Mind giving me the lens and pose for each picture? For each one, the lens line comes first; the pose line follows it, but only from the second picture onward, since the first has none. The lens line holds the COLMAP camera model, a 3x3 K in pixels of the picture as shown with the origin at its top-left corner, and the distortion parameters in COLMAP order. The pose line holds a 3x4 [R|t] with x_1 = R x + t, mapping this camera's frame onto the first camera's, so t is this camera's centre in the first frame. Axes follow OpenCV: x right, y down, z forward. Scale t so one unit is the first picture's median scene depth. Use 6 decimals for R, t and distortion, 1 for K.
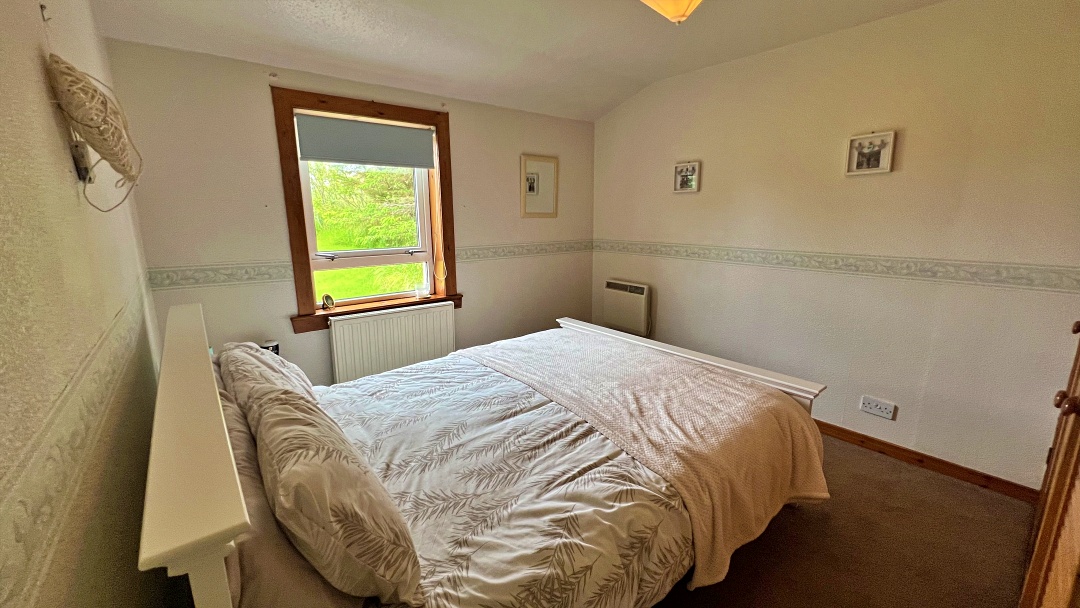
lens RADIAL K [[433.0, 0, 541.5], [0, 433.0, 299.5], [0, 0, 1]] dist [0.000464, 0.000428]
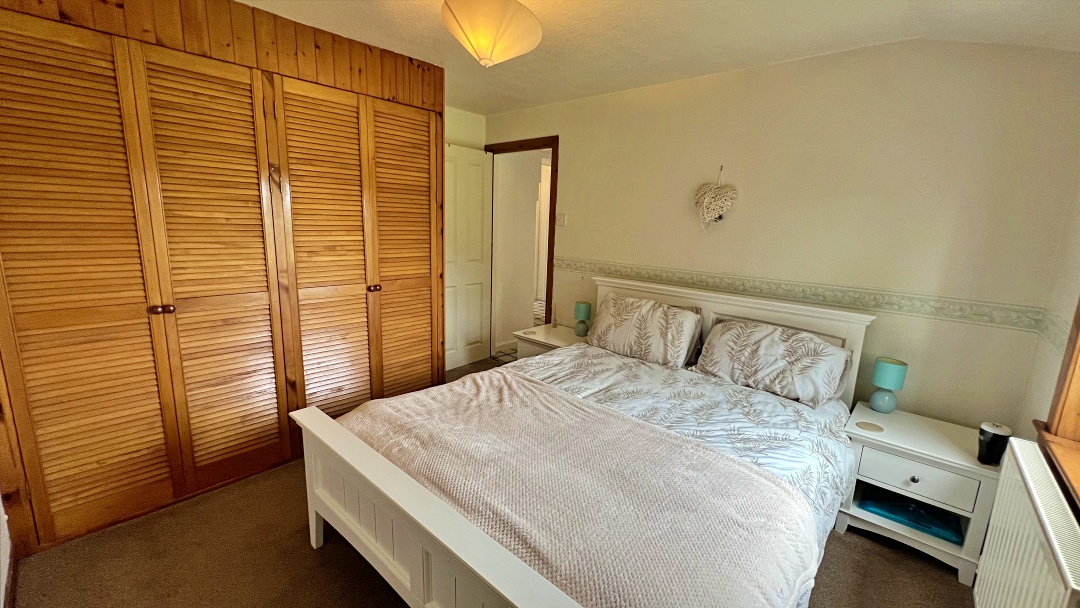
lens RADIAL K [[433.0, 0, 541.2], [0, 433.0, 301.8], [0, 0, 1]] dist [0.000464, 0.000428]
pose [[-0.987708, -0.007066, -0.156152, 0.329797], [-0.065819, 0.924898, 0.374475, -0.465518], [0.141778, 0.380150, -0.913994, 2.168843]]
